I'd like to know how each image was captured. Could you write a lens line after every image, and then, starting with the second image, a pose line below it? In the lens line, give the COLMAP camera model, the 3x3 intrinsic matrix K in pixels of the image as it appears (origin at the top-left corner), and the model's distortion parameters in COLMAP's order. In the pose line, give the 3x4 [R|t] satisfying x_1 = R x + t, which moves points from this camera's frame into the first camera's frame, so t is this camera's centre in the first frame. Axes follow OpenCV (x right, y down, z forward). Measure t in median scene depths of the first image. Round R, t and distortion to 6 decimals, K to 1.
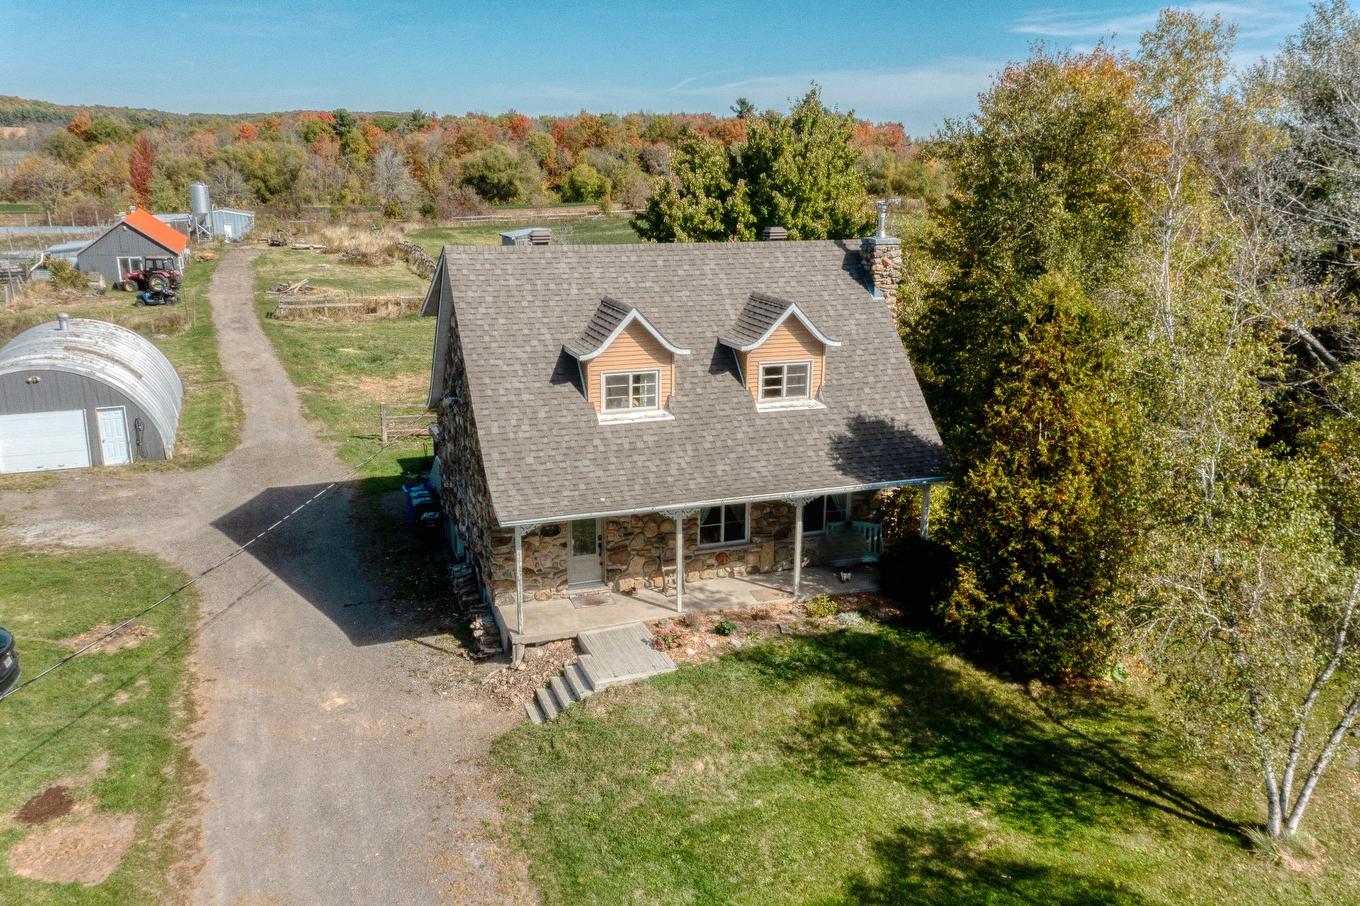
lens RADIAL K [[1075.3, 0, 678.3], [0, 1075.3, 458.6], [0, 0, 1]] dist [-0.001911, 0.038652]
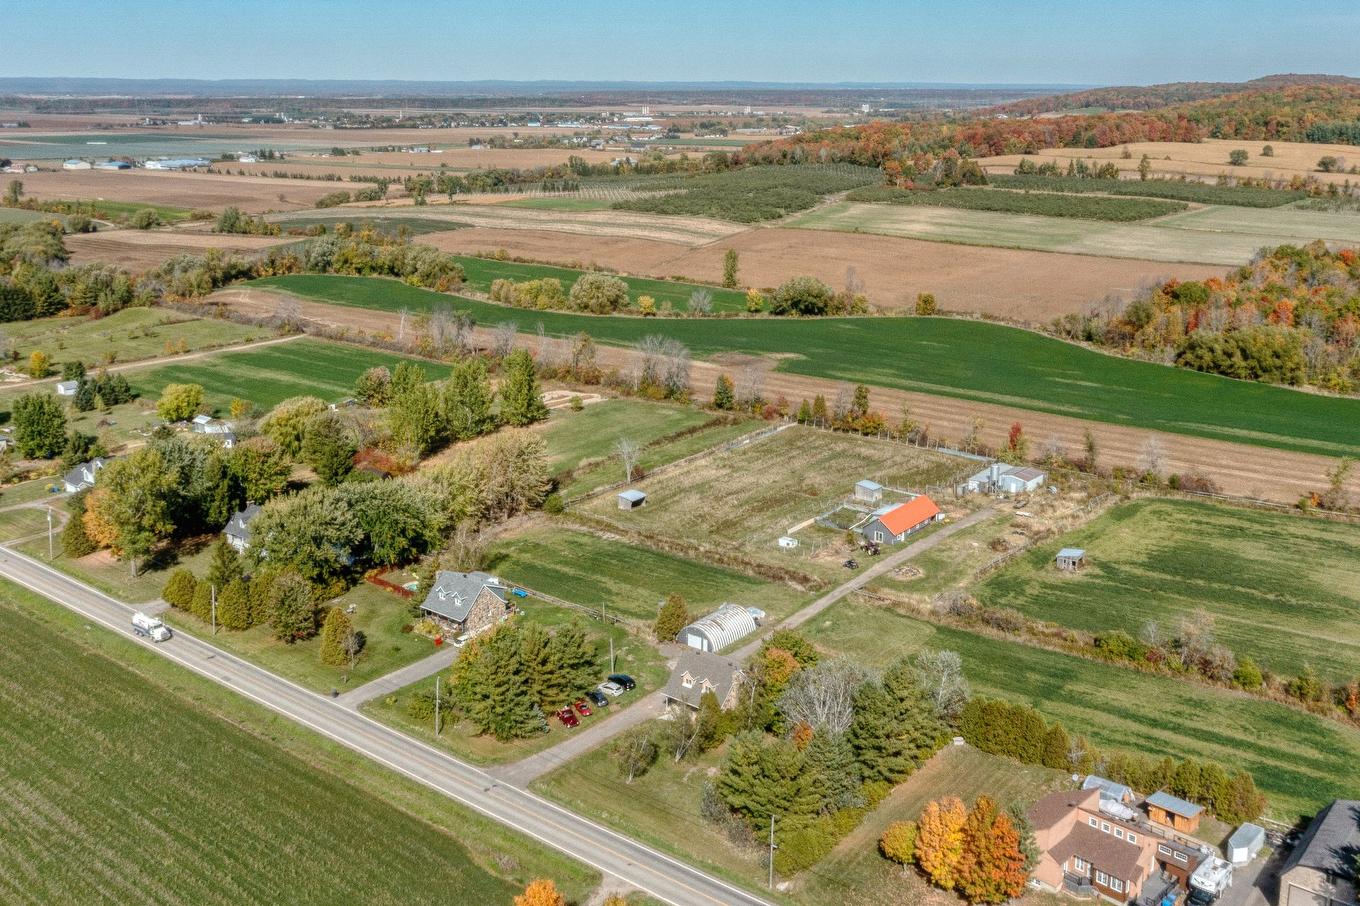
lens RADIAL K [[1263.2, 0, 702.6], [0, 1263.2, 401.4], [0, 0, 1]] dist [0.010972, 0.000000]
pose [[0.500448, 0.190969, -0.844442, 4.078066], [-0.221192, 0.971202, 0.088549, -1.599253], [0.837034, 0.142470, 0.528277, -2.154290]]
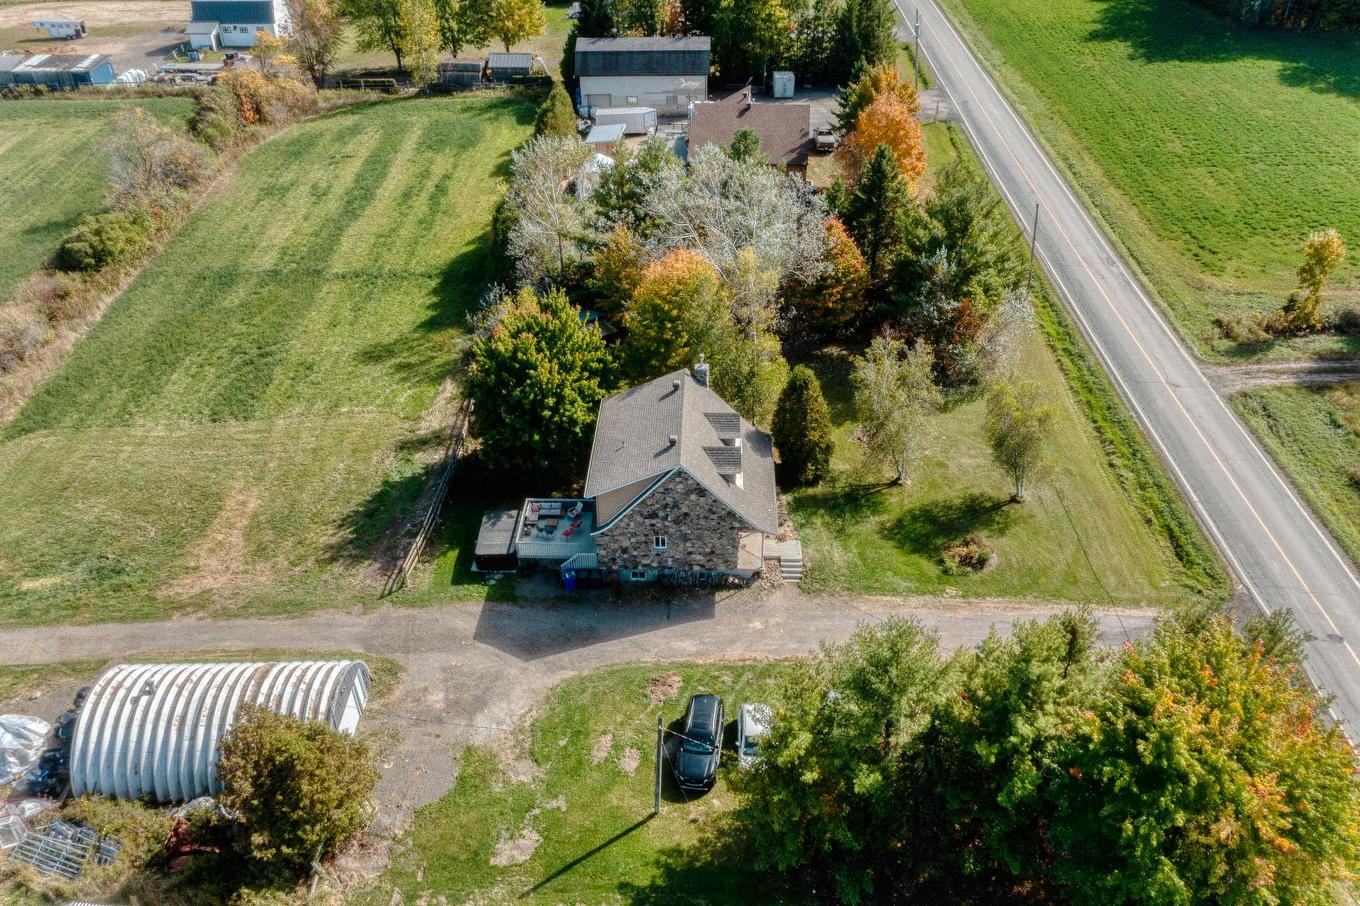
lens RADIAL K [[1075.3, 0, 673.6], [0, 1075.3, 452.1], [0, 0, 1]] dist [-0.001911, 0.038652]
pose [[0.374846, -0.527194, 0.762599, -1.355735], [0.266985, 0.849113, 0.455770, -0.876043], [-0.887812, 0.032759, 0.459040, -0.057405]]
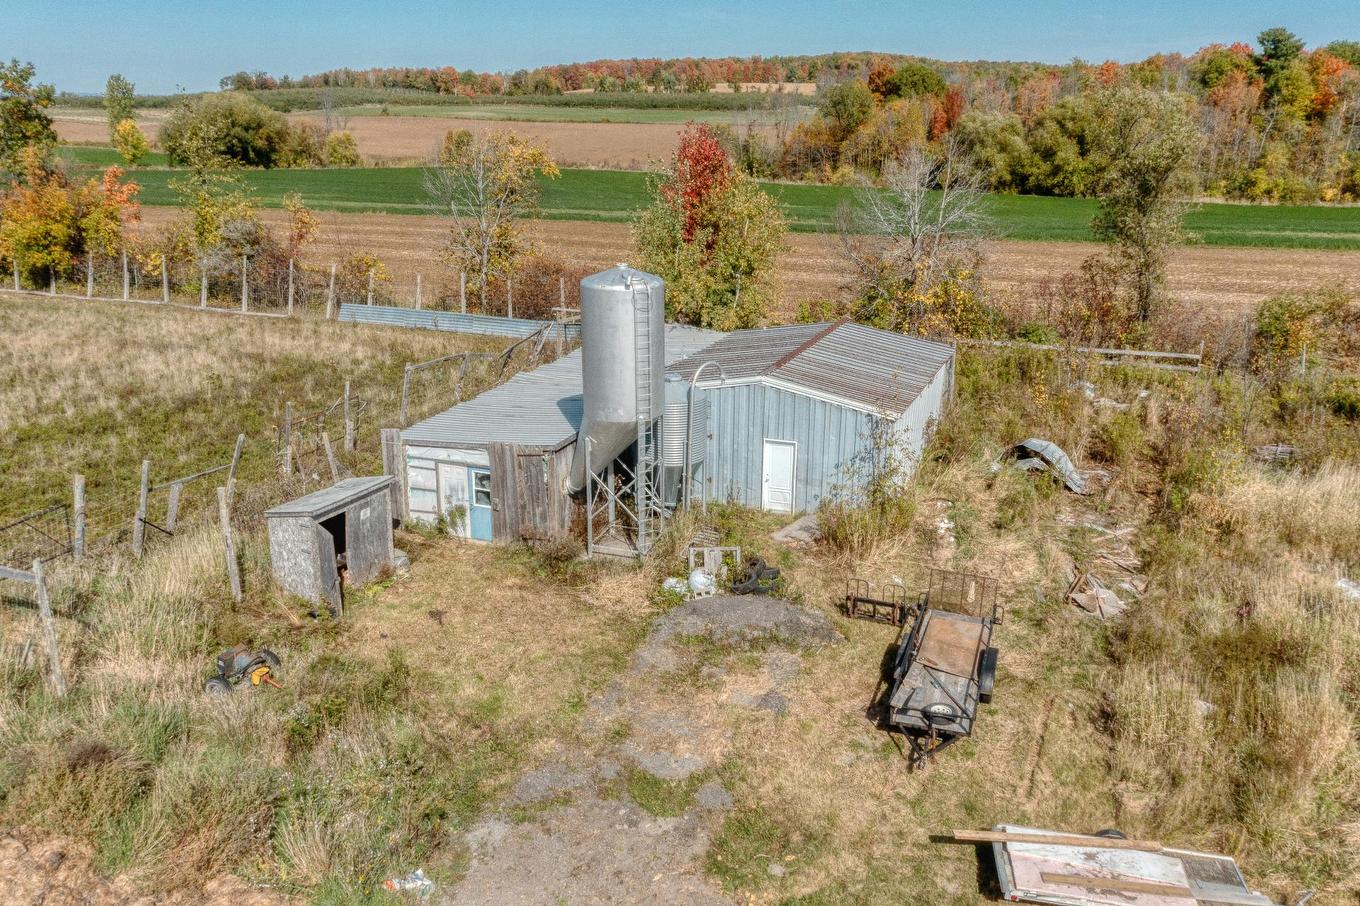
lens RADIAL K [[1118.3, 0, 684.8], [0, 1118.3, 443.5], [0, 0, 1]] dist [0.004964, 0.024092]
pose [[0.745300, 0.183776, -0.640901, -1.096096], [-0.174294, 0.981538, 0.078766, -0.875301], [0.643544, 0.053001, 0.763572, 3.092295]]
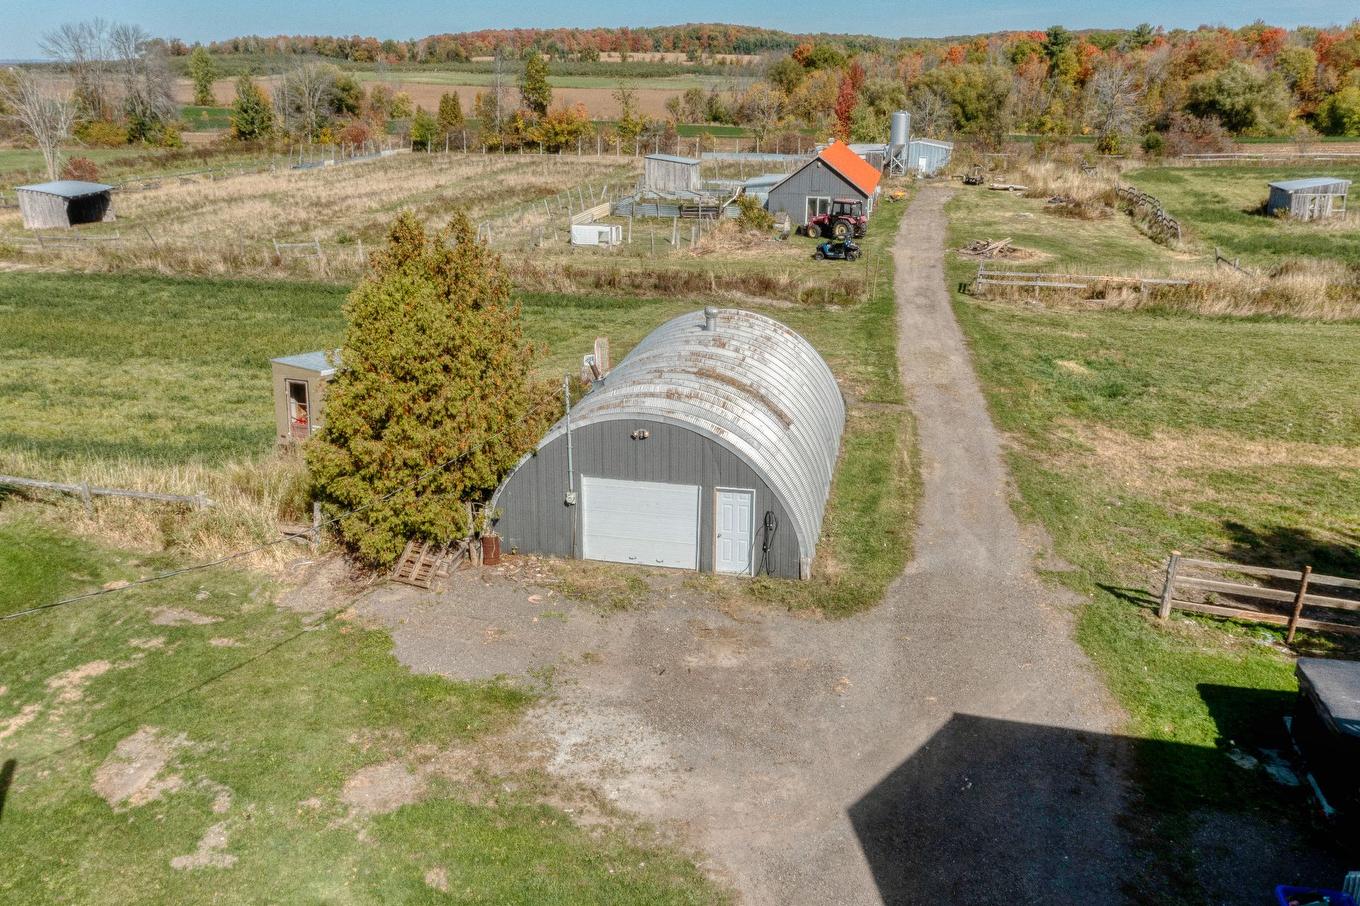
lens RADIAL K [[1075.3, 0, 682.1], [0, 1075.3, 458.3], [0, 0, 1]] dist [-0.001911, 0.038652]
pose [[0.828725, 0.182899, -0.528926, -0.226898], [-0.148163, 0.983070, 0.107796, -0.133393], [0.539688, -0.010966, 0.841794, 0.461983]]
